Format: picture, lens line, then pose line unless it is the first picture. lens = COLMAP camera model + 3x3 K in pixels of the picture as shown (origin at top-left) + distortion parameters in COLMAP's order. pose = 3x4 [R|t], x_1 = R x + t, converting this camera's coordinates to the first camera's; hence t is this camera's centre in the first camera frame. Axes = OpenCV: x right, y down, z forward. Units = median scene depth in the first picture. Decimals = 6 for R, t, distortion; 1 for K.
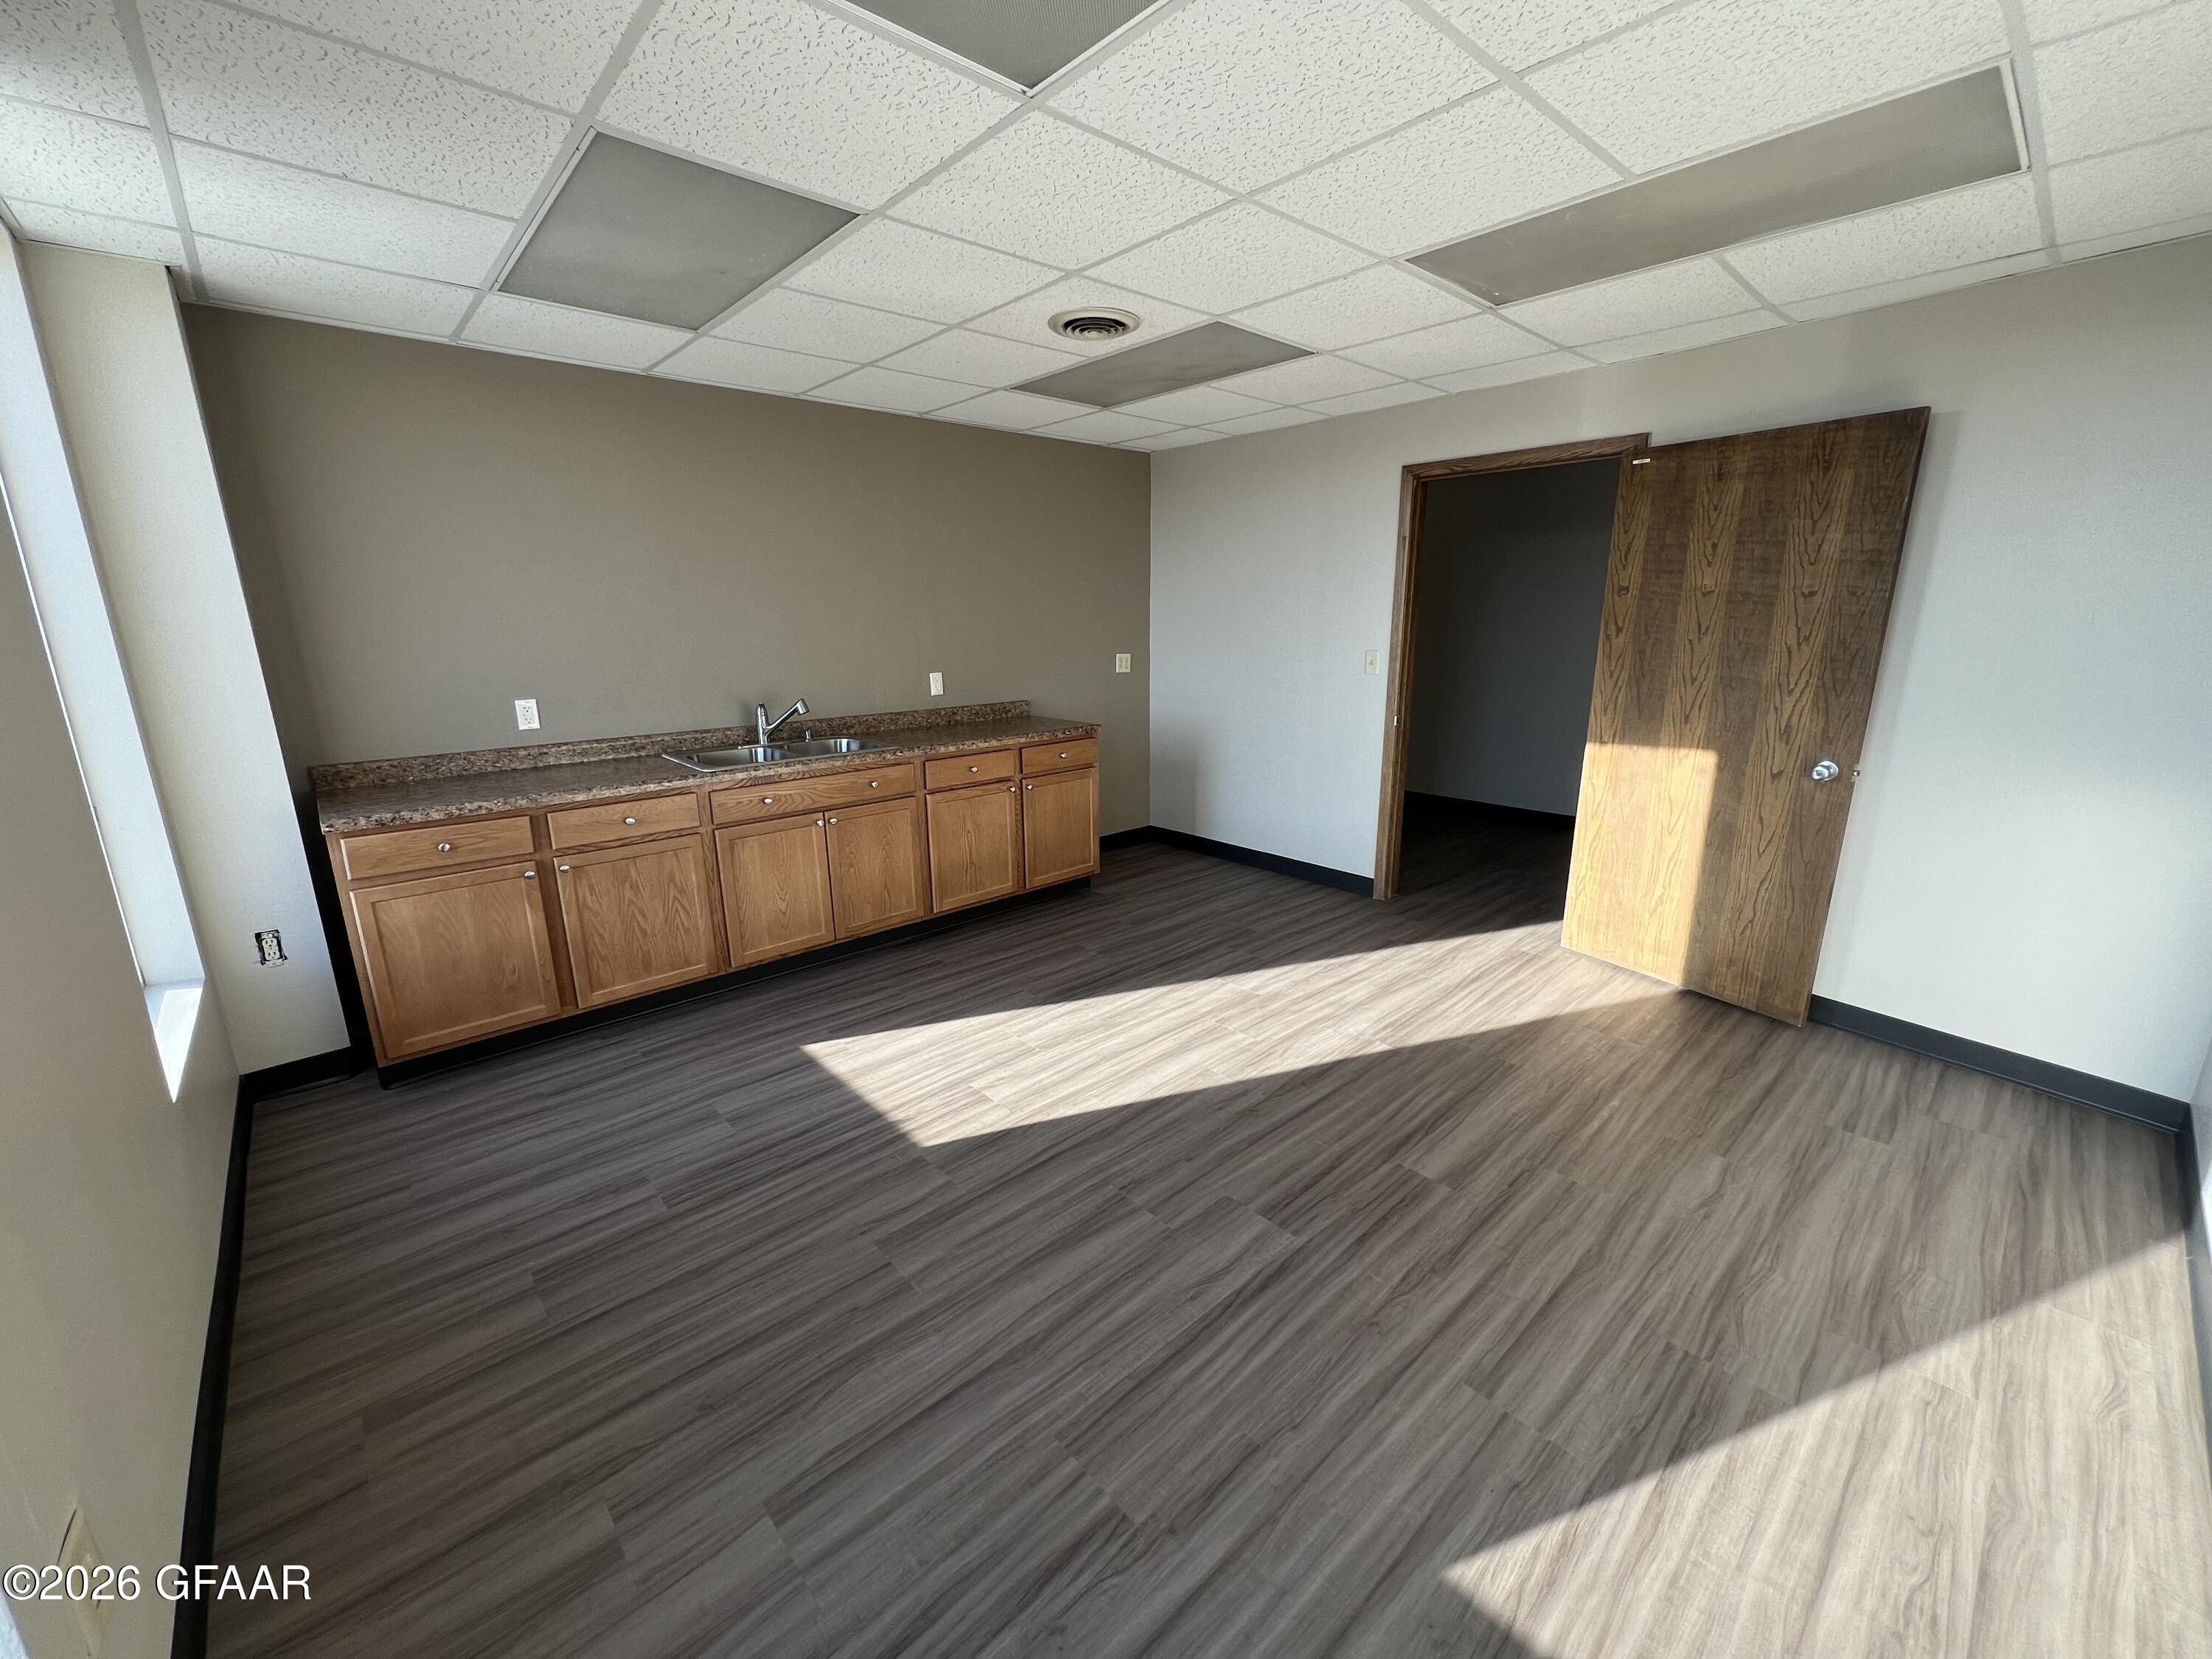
lens RADIAL K [[881.9, 0, 1106.1], [0, 881.9, 828.5], [0, 0, 1]] dist [0.004510, 0.000470]
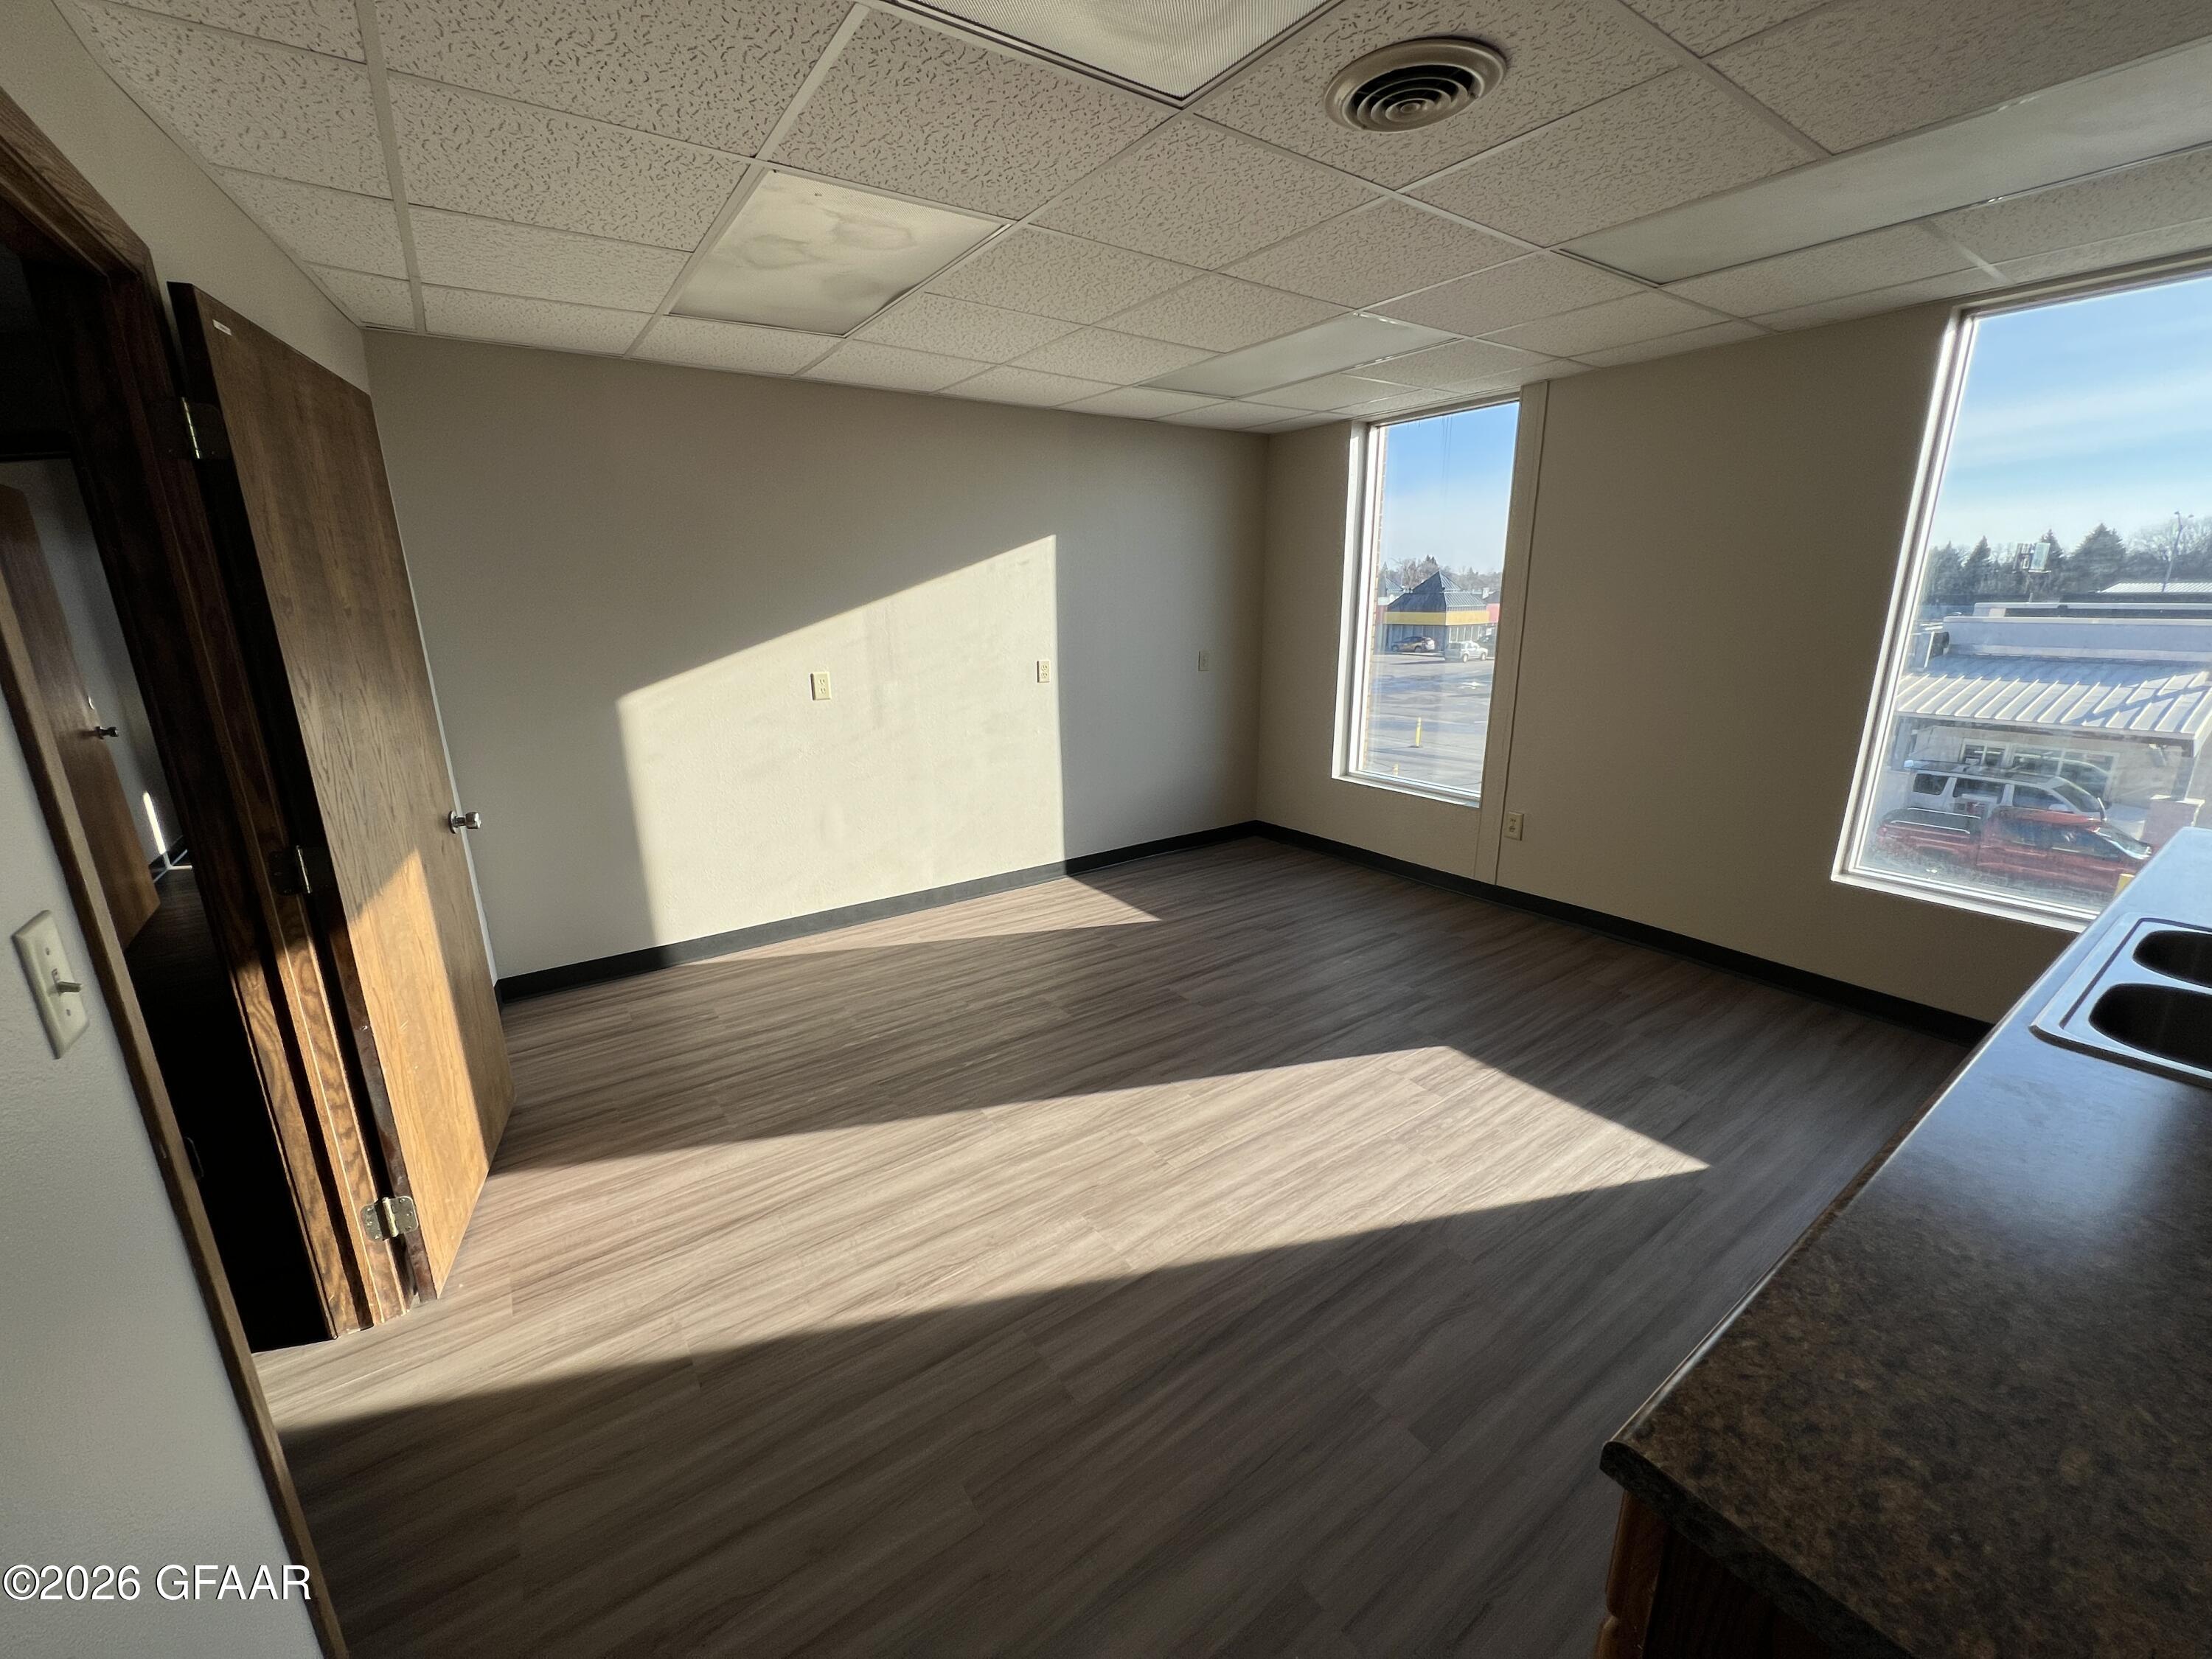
lens RADIAL K [[881.9, 0, 1104.2], [0, 881.9, 829.9], [0, 0, 1]] dist [0.004510, 0.000470]
pose [[-0.992523, -0.013748, 0.121283, 0.096527], [0.046723, 0.875163, 0.481568, -0.422539], [-0.112763, 0.483634, -0.867976, 1.622313]]
